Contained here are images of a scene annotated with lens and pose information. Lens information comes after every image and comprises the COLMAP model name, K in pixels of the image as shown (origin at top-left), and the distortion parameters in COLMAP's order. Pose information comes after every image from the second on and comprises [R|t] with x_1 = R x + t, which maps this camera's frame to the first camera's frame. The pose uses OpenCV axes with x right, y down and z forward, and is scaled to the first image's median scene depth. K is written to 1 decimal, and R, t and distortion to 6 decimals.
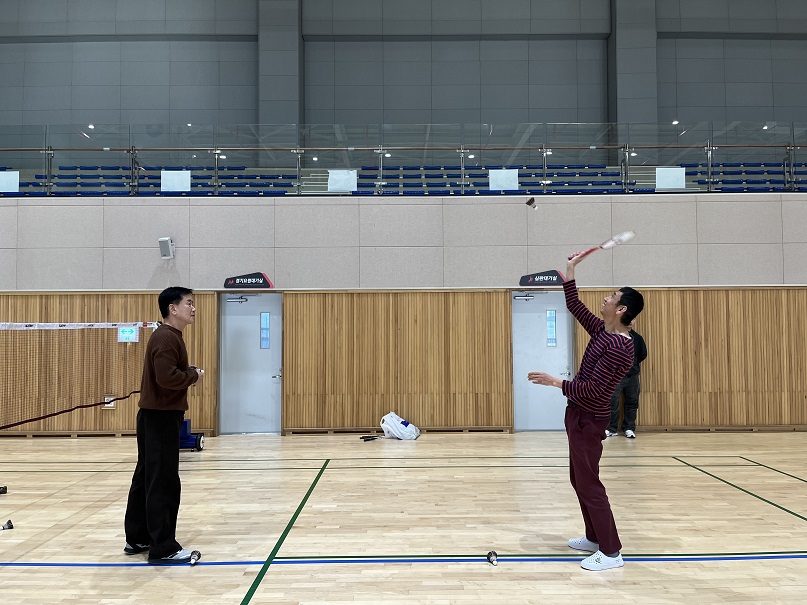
lens RADIAL K [[610.1, 0, 409.1], [0, 610.1, 304.2], [0, 0, 1]] dist [0.066498, -0.087588]
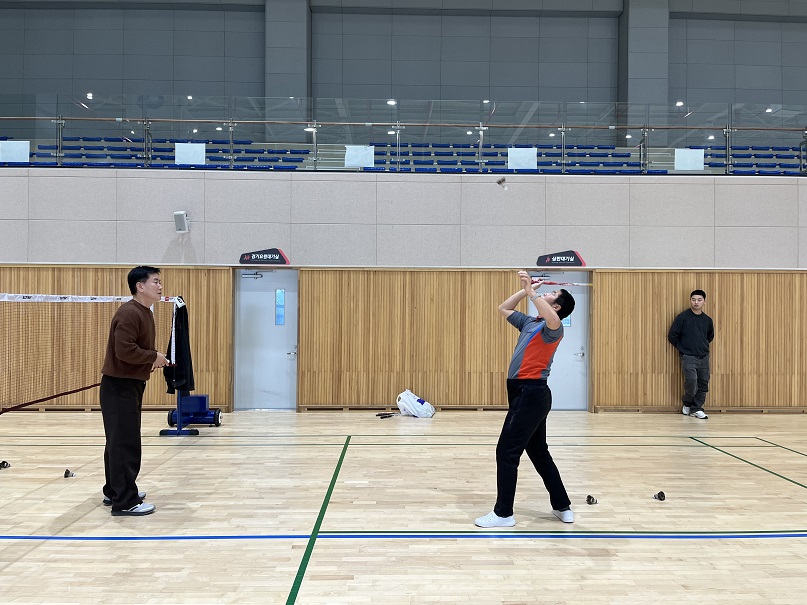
lens RADIAL K [[610.1, 0, 411.1], [0, 610.1, 303.0], [0, 0, 1]] dist [0.066498, -0.087588]
pose [[0.999743, 0.013811, 0.017987, -0.041399], [-0.014384, 0.999381, 0.032108, 0.001382], [-0.017533, -0.032359, 0.999323, 0.002479]]
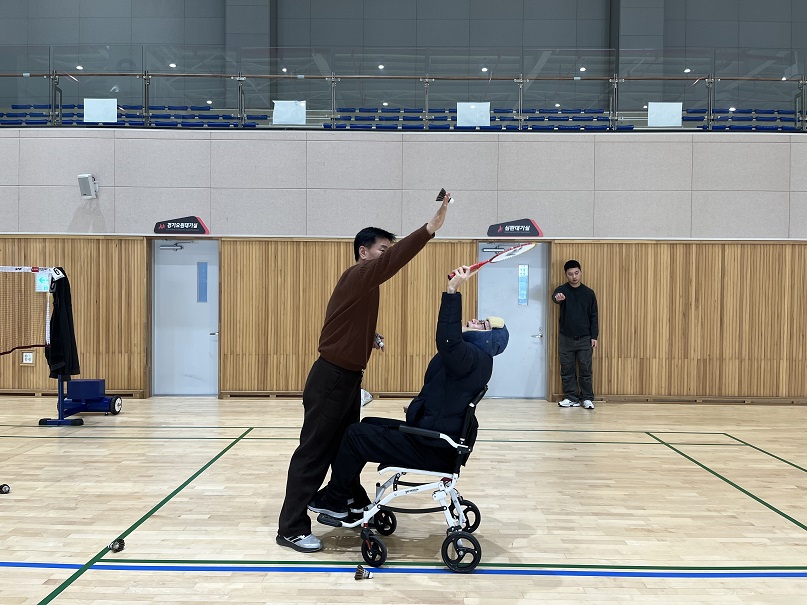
lens RADIAL K [[610.1, 0, 409.9], [0, 610.1, 302.2], [0, 0, 1]] dist [0.066498, -0.087588]
pose [[0.999761, 0.016567, -0.014246, 0.082987], [-0.015697, 0.998126, 0.059141, 0.014802], [0.015199, -0.058903, 0.998148, 0.111045]]
